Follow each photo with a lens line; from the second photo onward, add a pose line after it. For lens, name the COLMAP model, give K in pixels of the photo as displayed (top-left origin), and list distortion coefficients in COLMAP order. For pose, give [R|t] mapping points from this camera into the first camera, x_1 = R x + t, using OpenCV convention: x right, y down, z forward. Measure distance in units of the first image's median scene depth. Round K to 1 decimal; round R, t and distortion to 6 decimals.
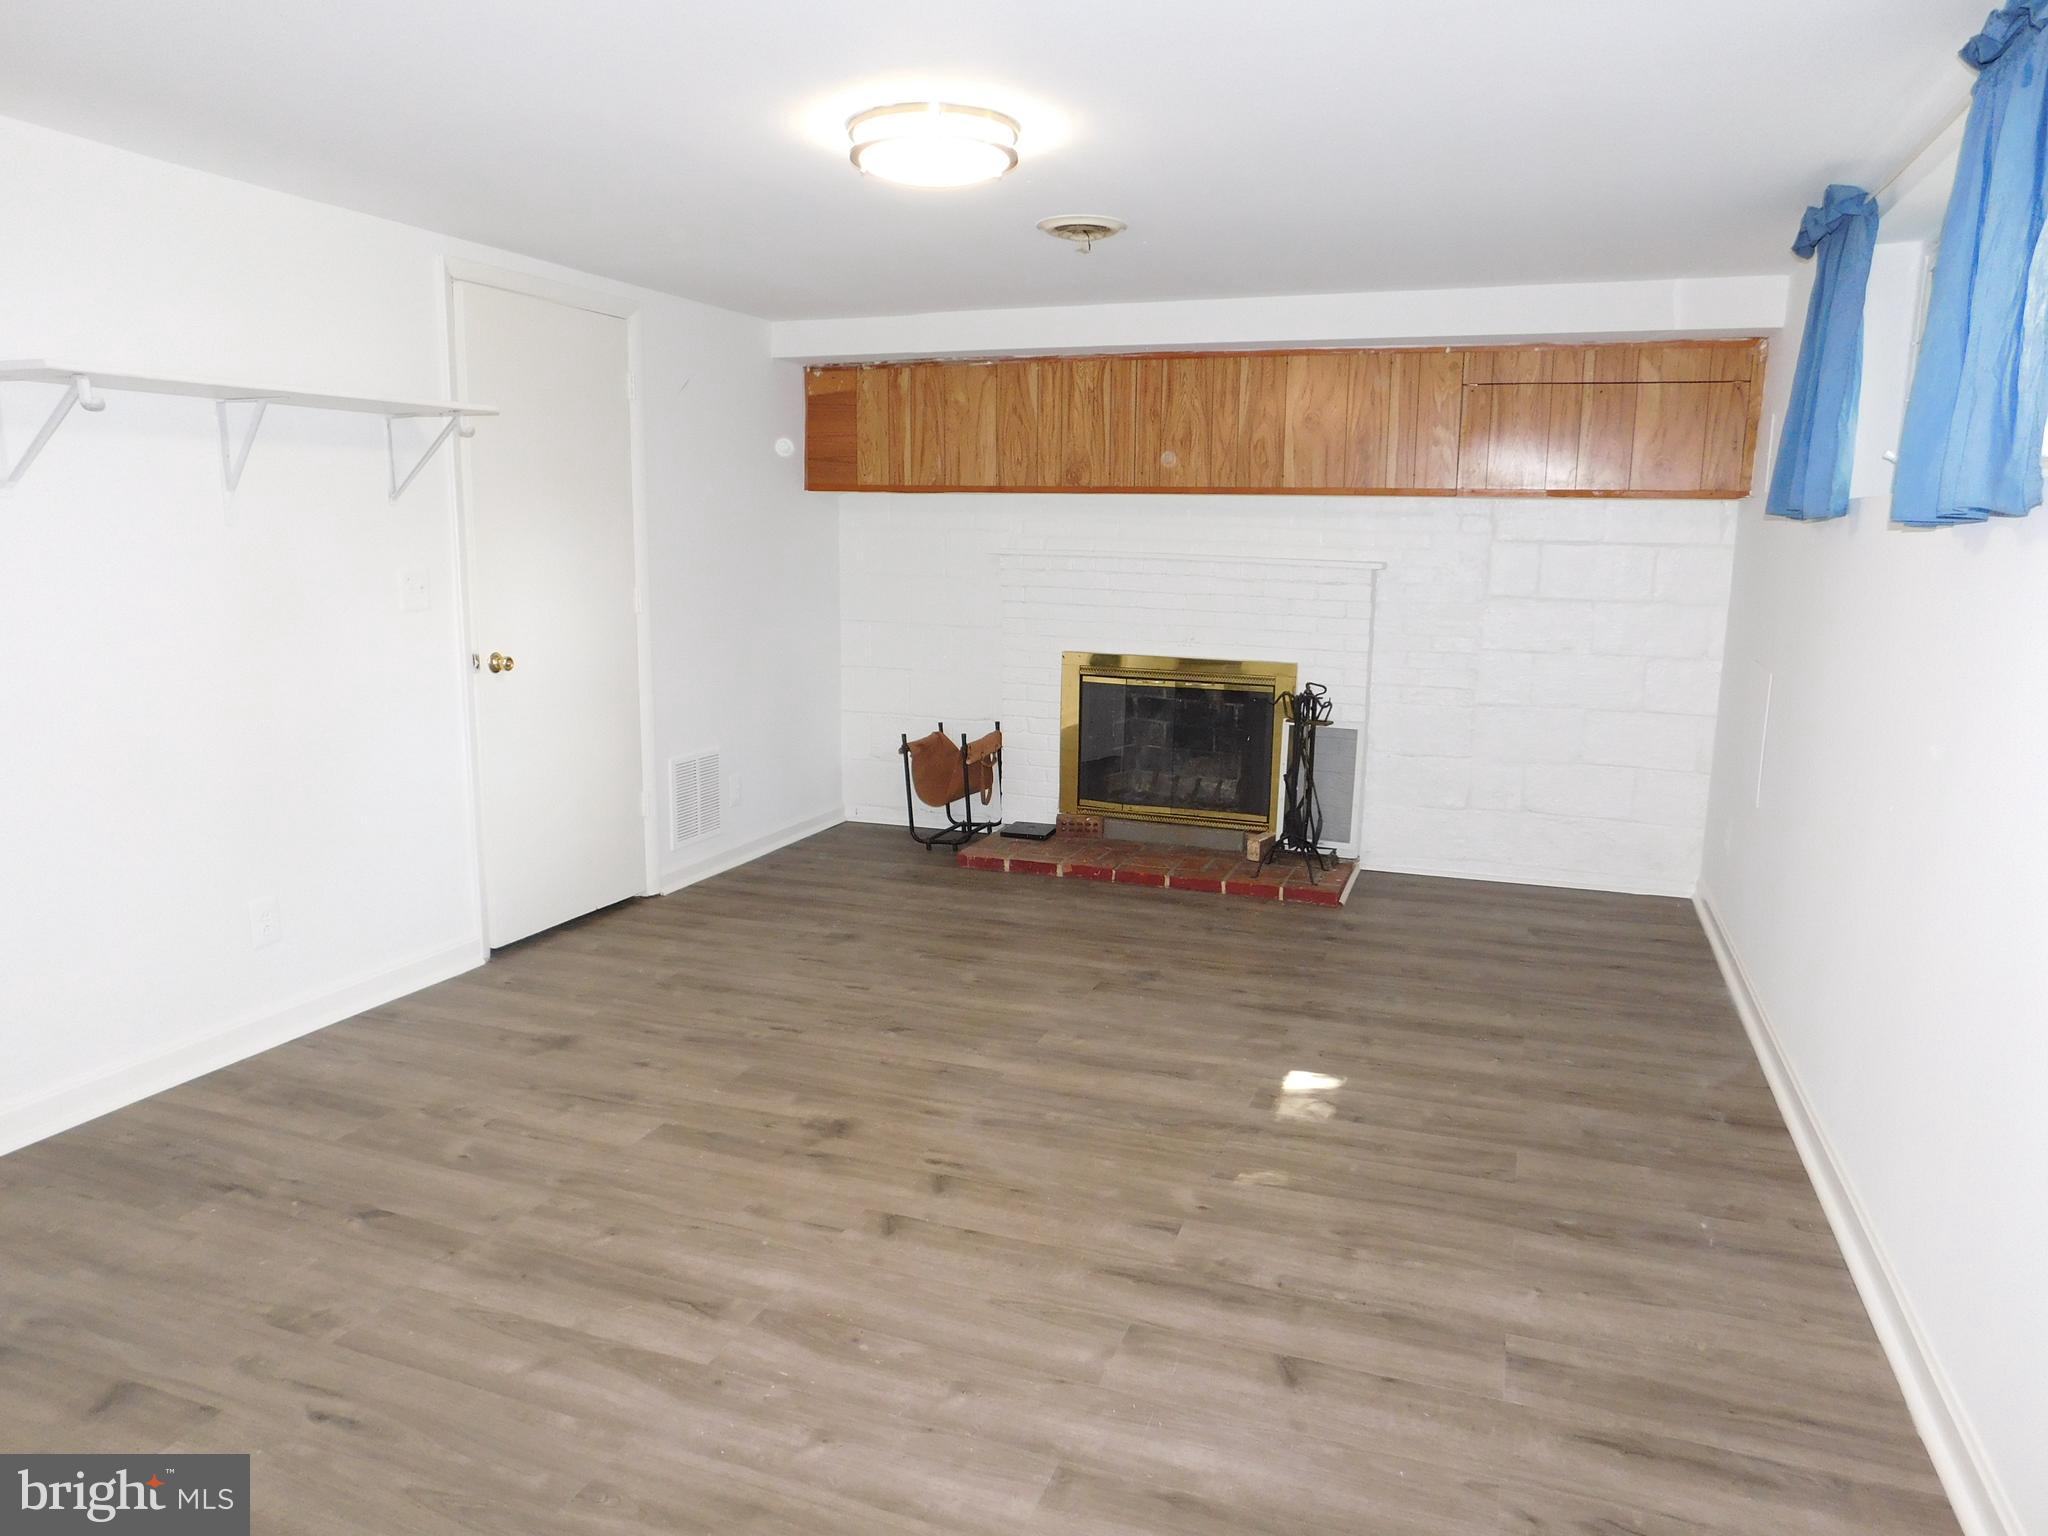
lens RADIAL K [[1336.0, 0, 1024.0], [0, 1336.0, 768.0], [0, 0, 1]] dist [-0.030317, -0.000987]
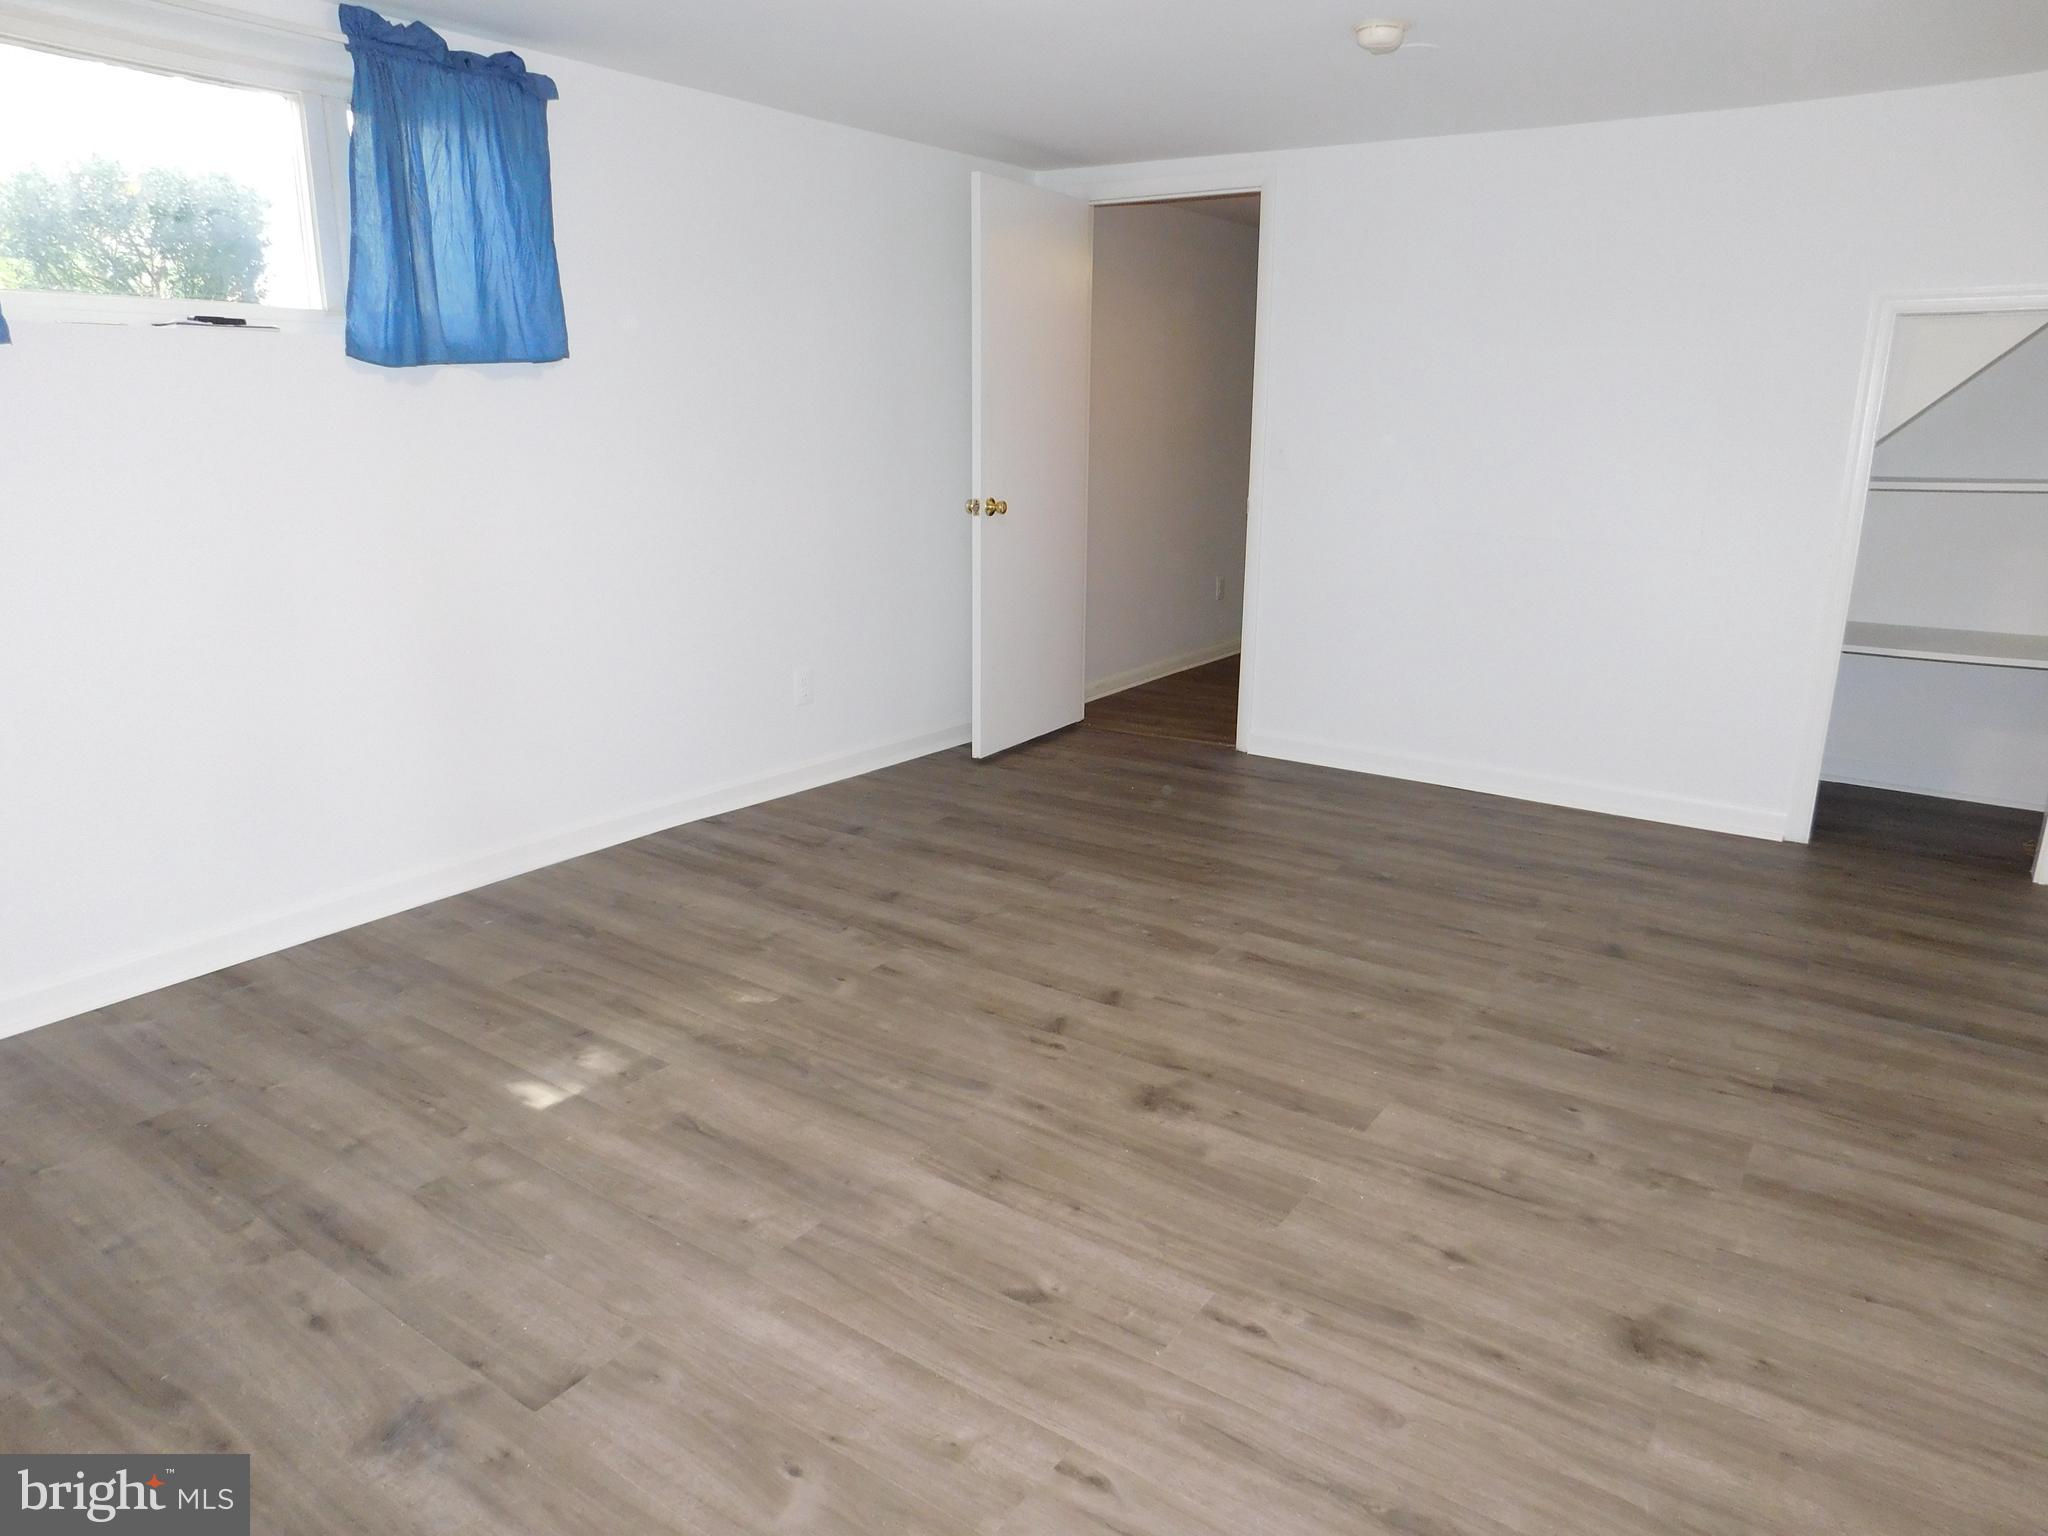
lens RADIAL K [[1354.1, 0, 1024.0], [0, 1354.1, 768.0], [0, 0, 1]] dist [-0.070846, 0.057727]
pose [[-0.967454, -0.087396, 0.237476, -0.271125], [0.022509, 0.905023, 0.424767, -0.315672], [-0.252044, 0.416288, -0.873601, 1.854685]]
